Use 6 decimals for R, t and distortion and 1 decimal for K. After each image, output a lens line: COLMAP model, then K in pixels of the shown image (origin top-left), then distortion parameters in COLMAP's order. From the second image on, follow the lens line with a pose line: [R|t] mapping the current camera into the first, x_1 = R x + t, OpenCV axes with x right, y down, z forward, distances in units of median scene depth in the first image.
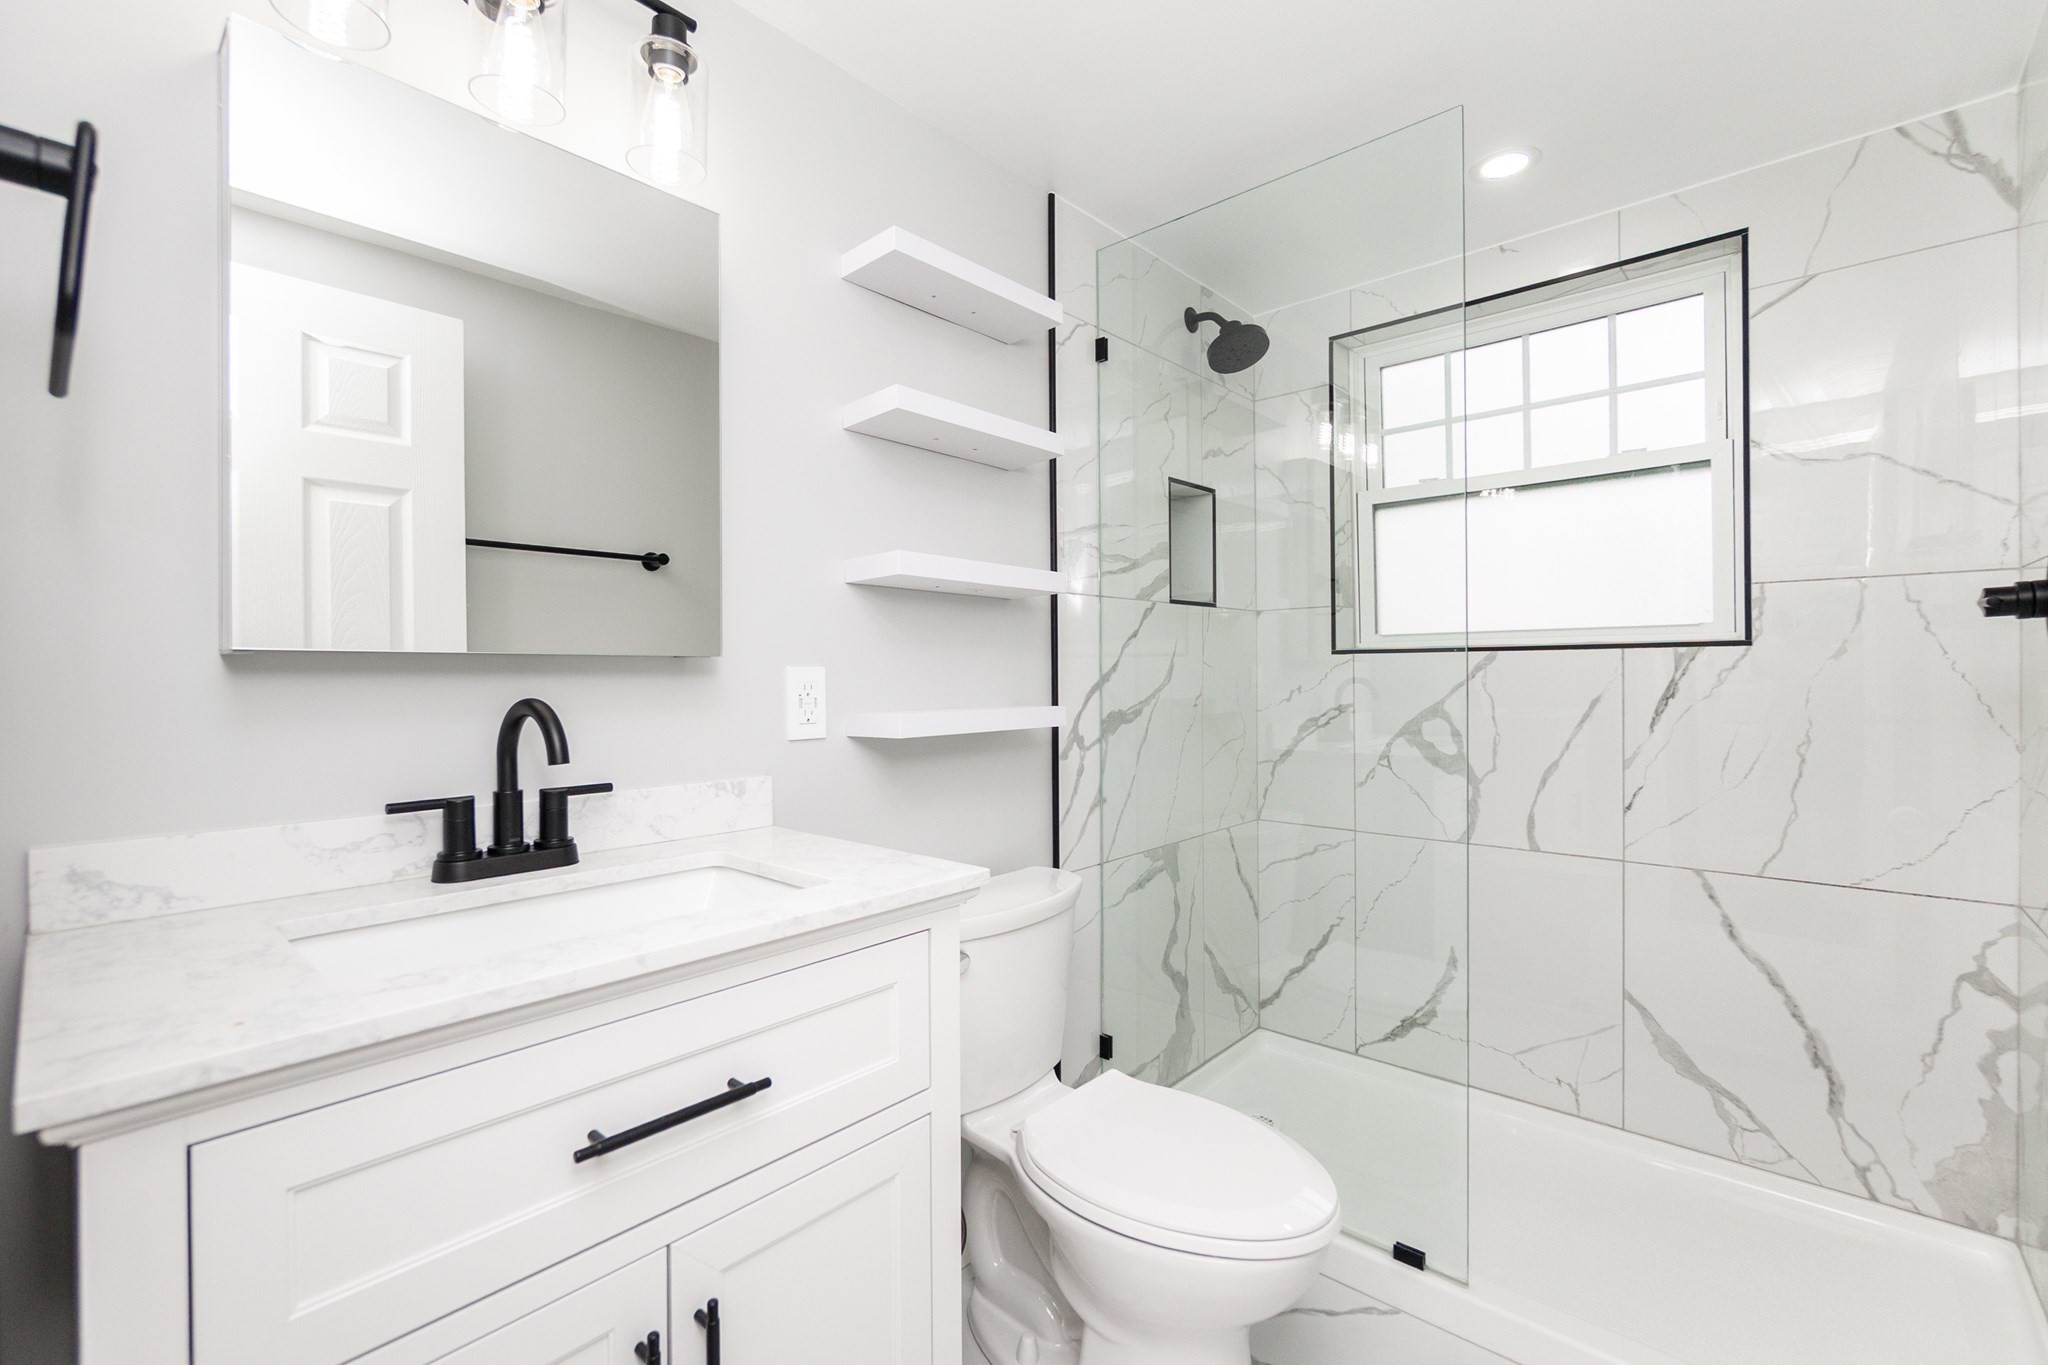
lens RADIAL K [[887.8, 0, 1020.9], [0, 887.8, 672.9], [0, 0, 1]] dist [-0.004647, 0.000271]
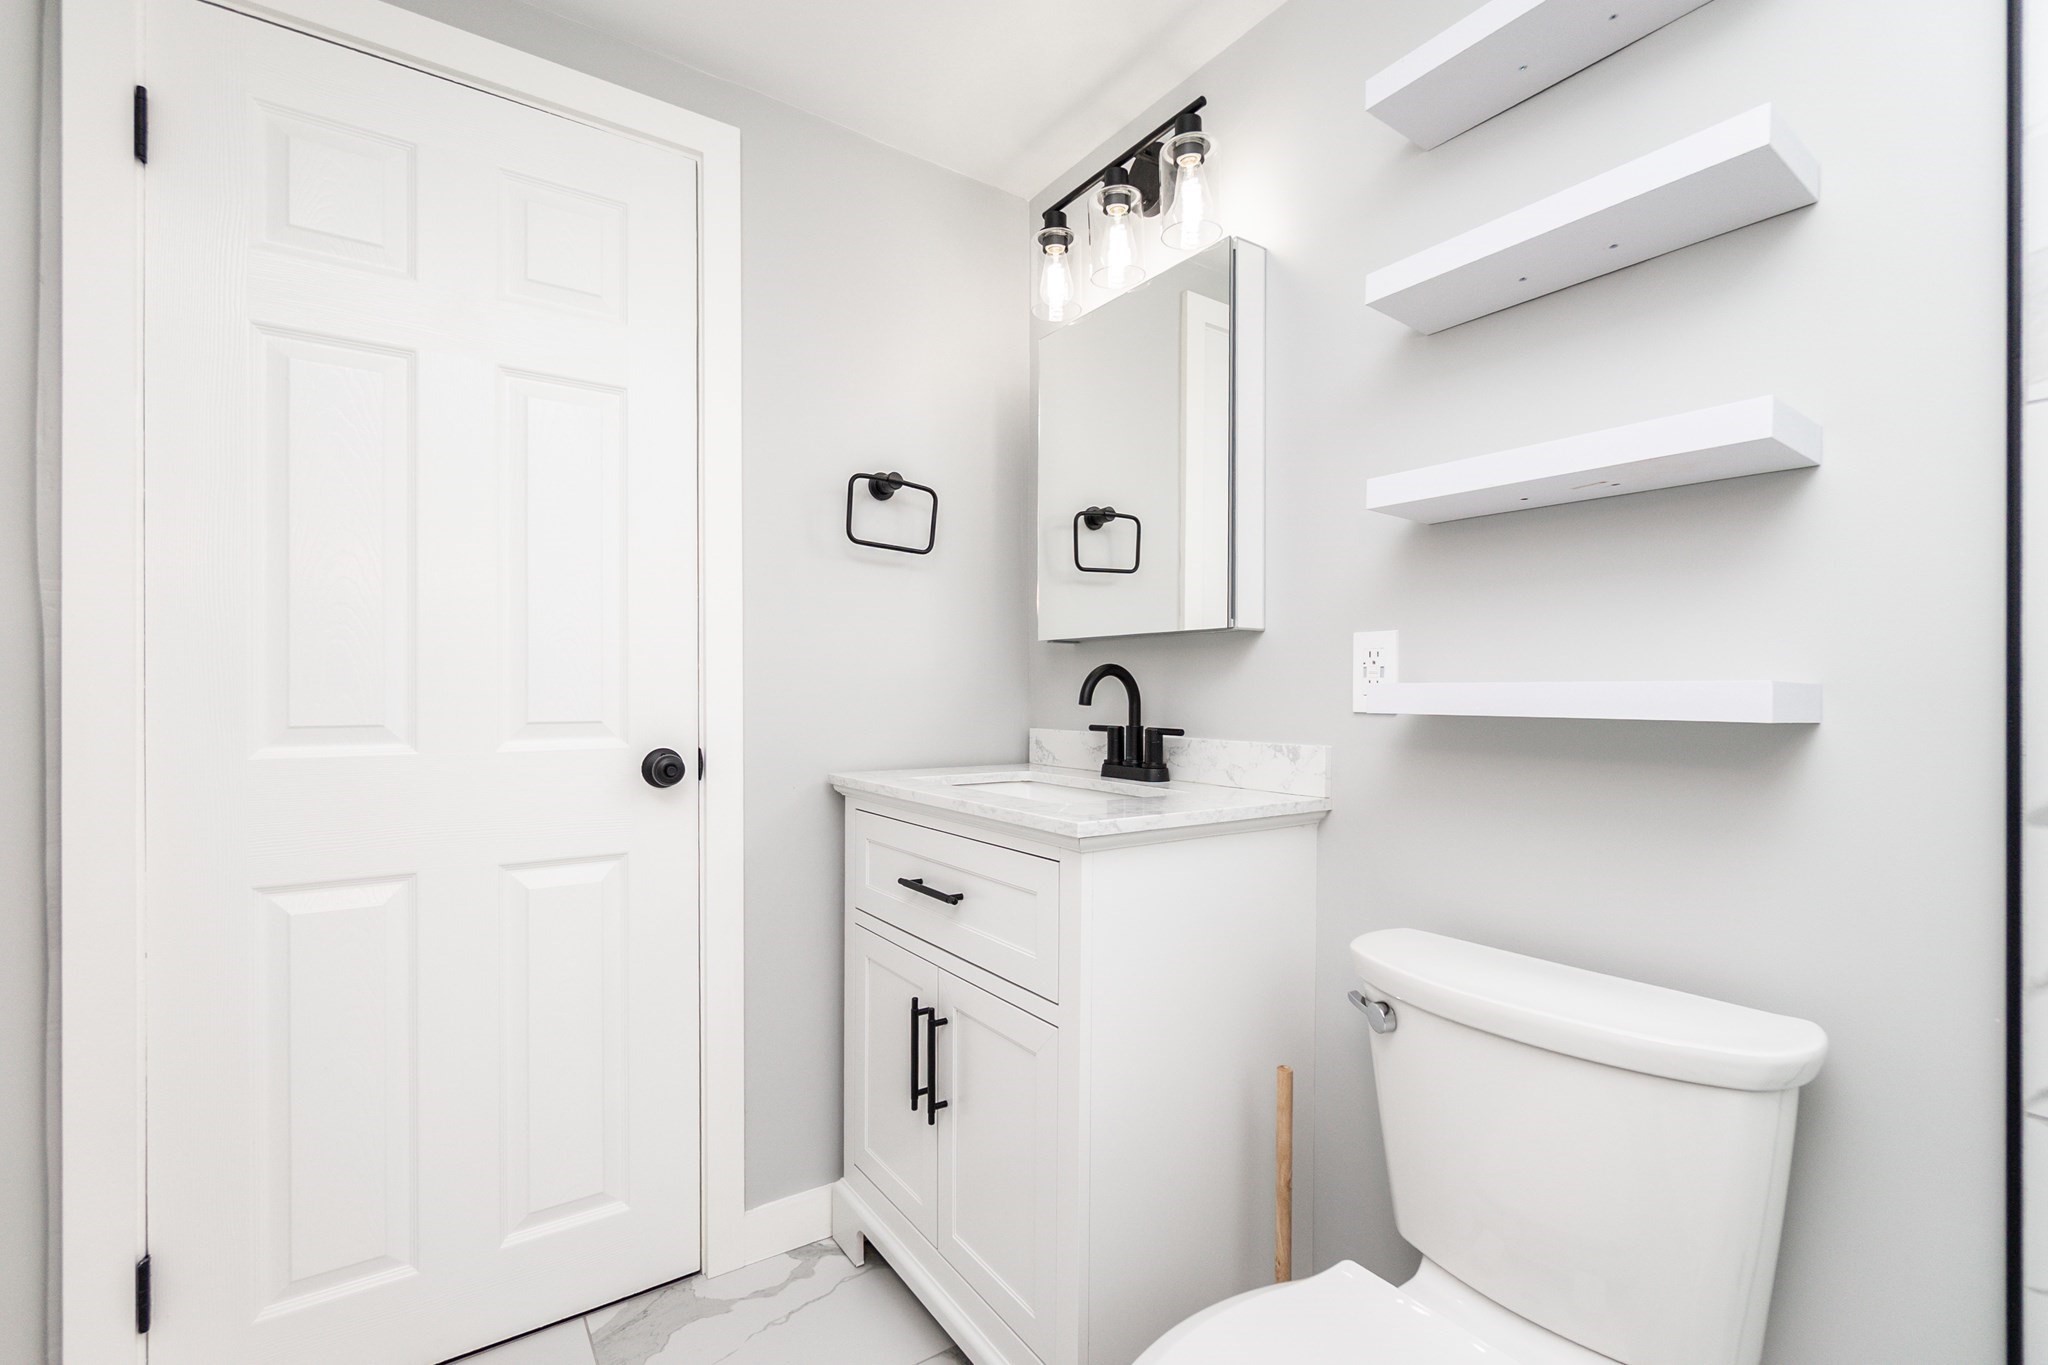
lens RADIAL K [[897.9, 0, 1007.2], [0, 897.9, 680.4], [0, 0, 1]] dist [-0.002367, 0.000134]
pose [[-0.243810, -0.006597, -0.969801, 0.919763], [0.000162, 0.999977, -0.006843, 0.062277], [0.969823, -0.001826, -0.243803, 1.106689]]
